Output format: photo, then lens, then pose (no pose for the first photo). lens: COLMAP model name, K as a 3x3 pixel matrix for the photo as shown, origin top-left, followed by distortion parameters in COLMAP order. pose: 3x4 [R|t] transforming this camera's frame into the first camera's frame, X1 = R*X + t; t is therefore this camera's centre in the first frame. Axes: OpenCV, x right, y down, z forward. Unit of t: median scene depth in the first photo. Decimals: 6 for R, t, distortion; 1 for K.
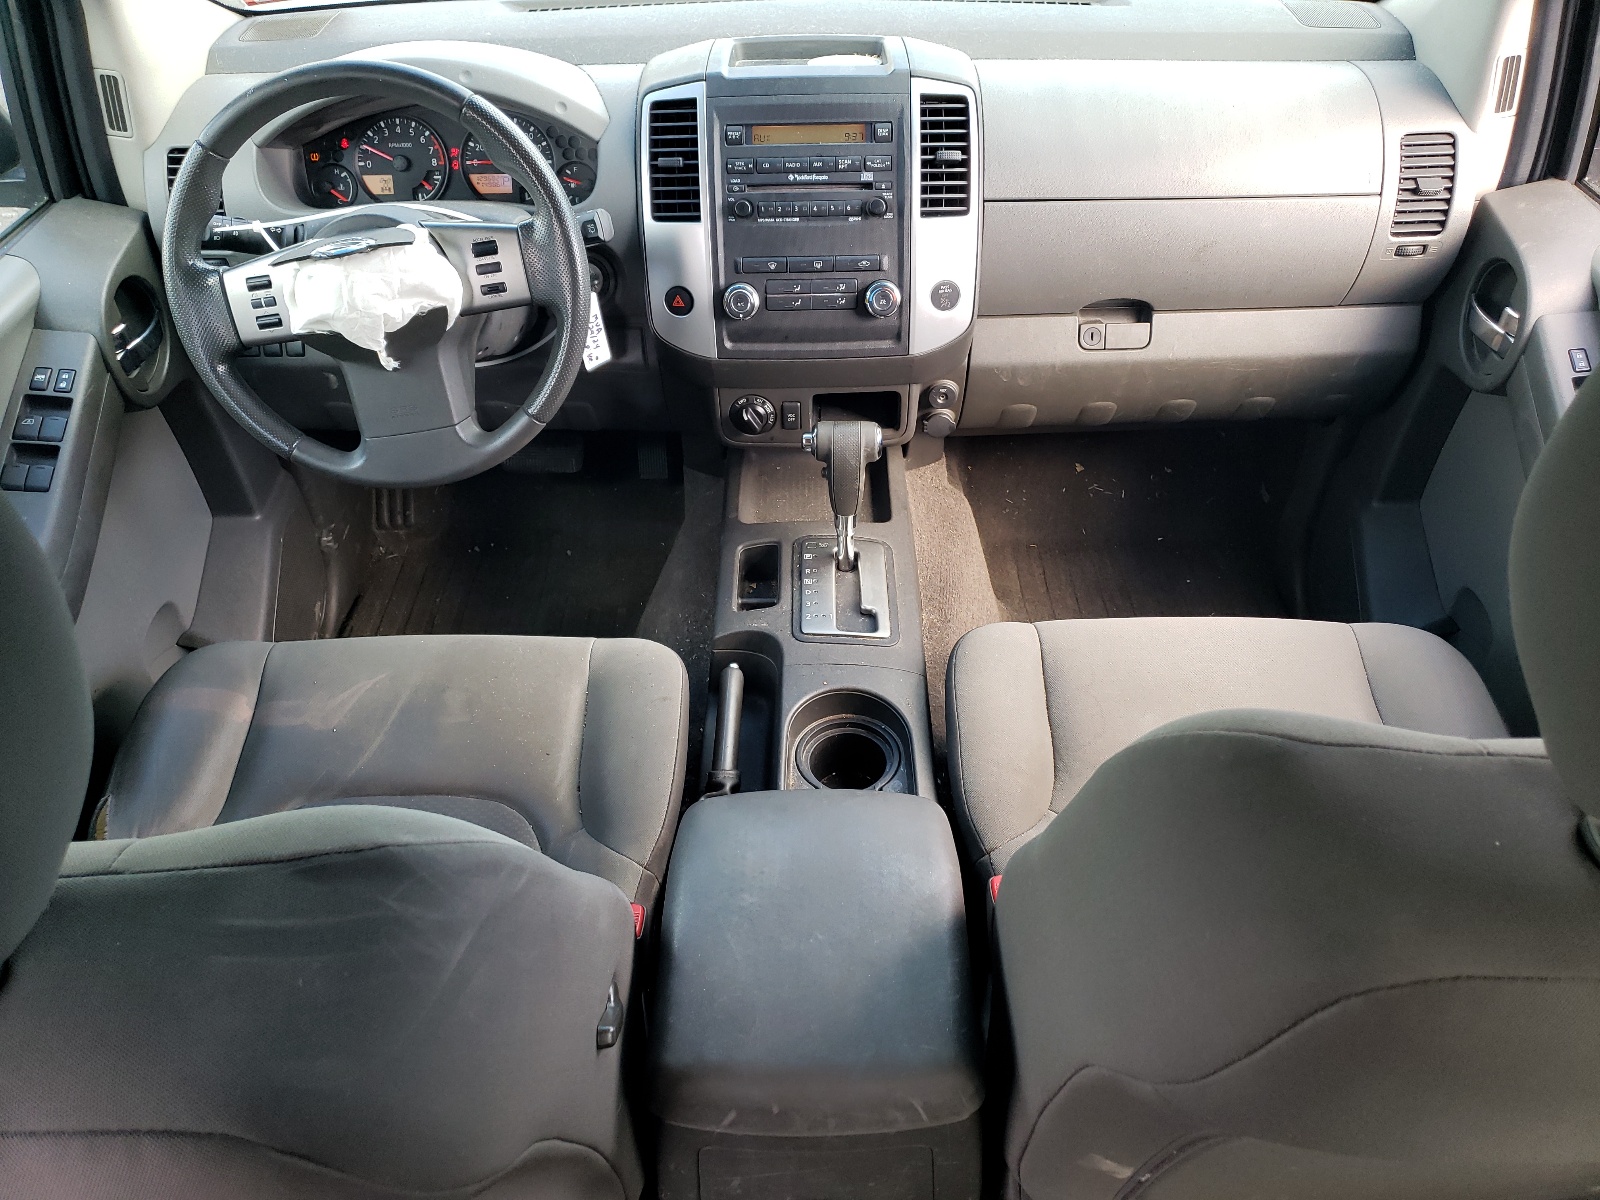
lens RADIAL K [[1200.7, 0, 801.6], [0, 1200.7, 602.0], [0, 0, 1]] dist [-0.000371, -0.000952]
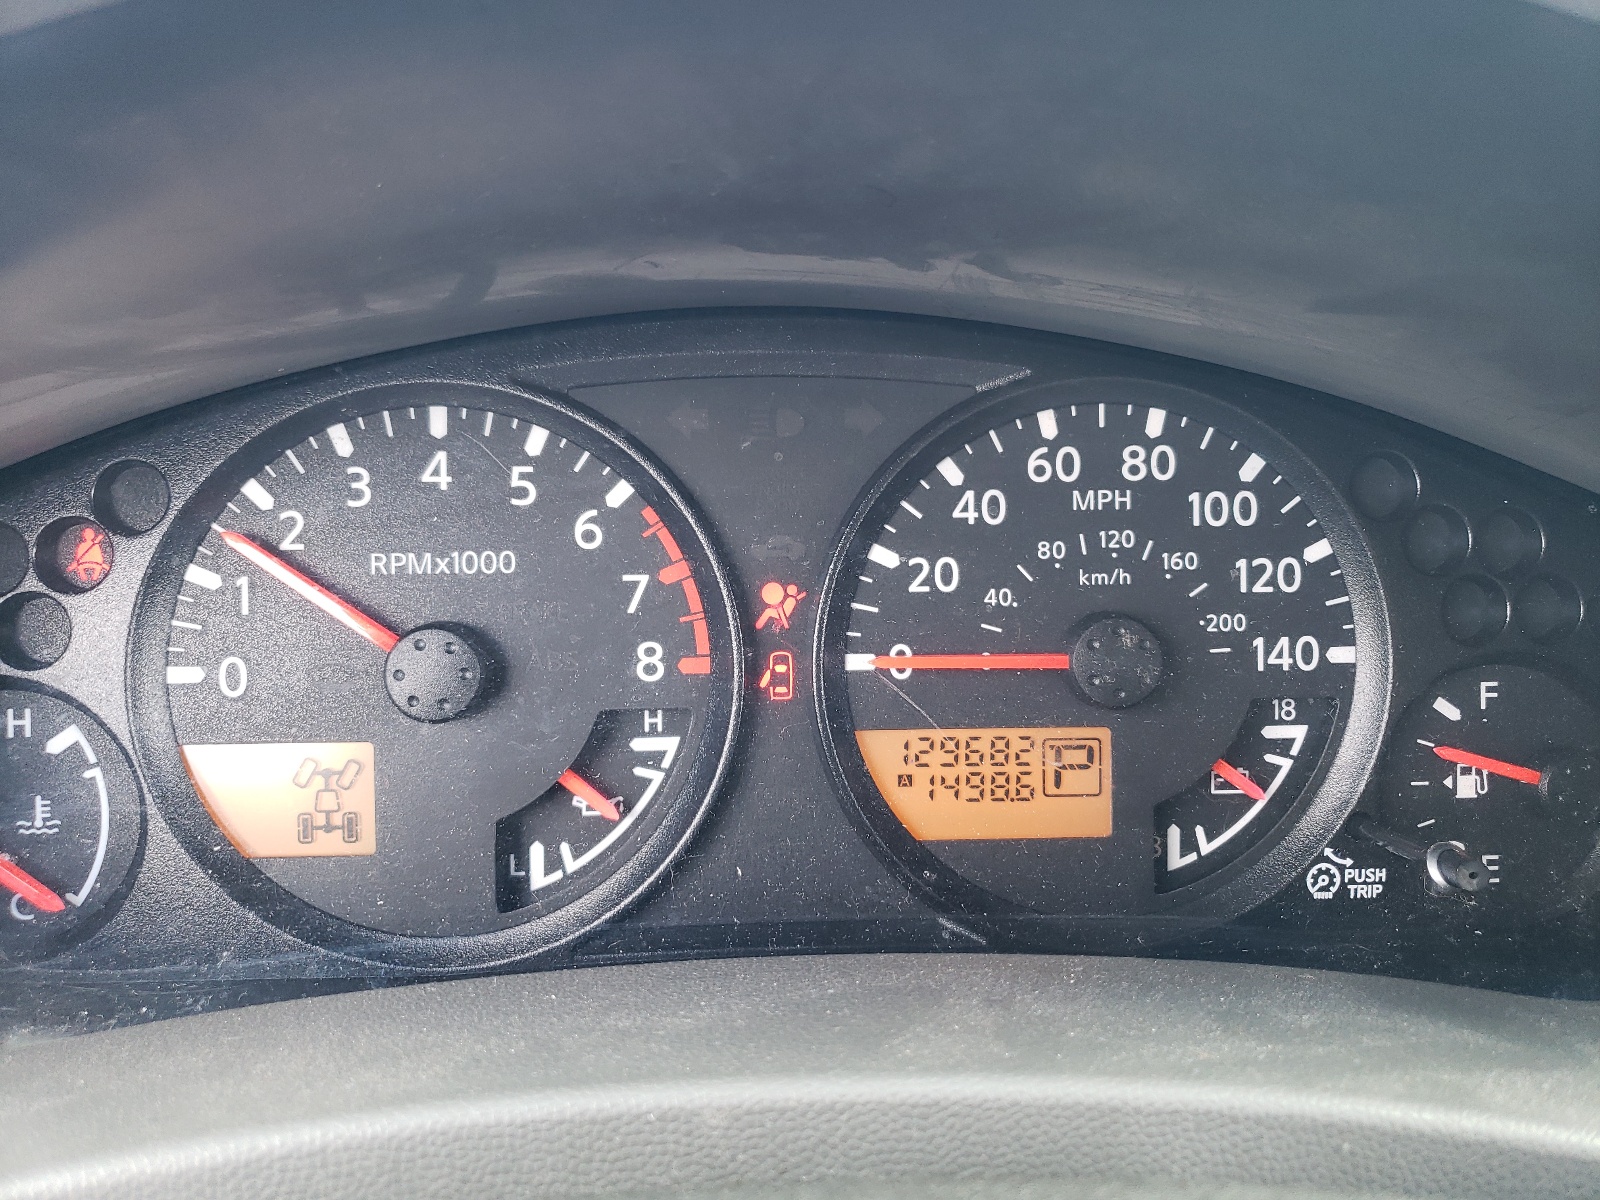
lens RADIAL K [[1200.7, 0, 800.0], [0, 1200.7, 602.3], [0, 0, 1]] dist [-0.000371, -0.000952]
pose [[0.928766, -0.010688, -0.370513, -0.226880], [-0.123890, 0.933147, -0.337474, -0.321582], [0.349350, 0.359337, 0.865350, 0.863697]]
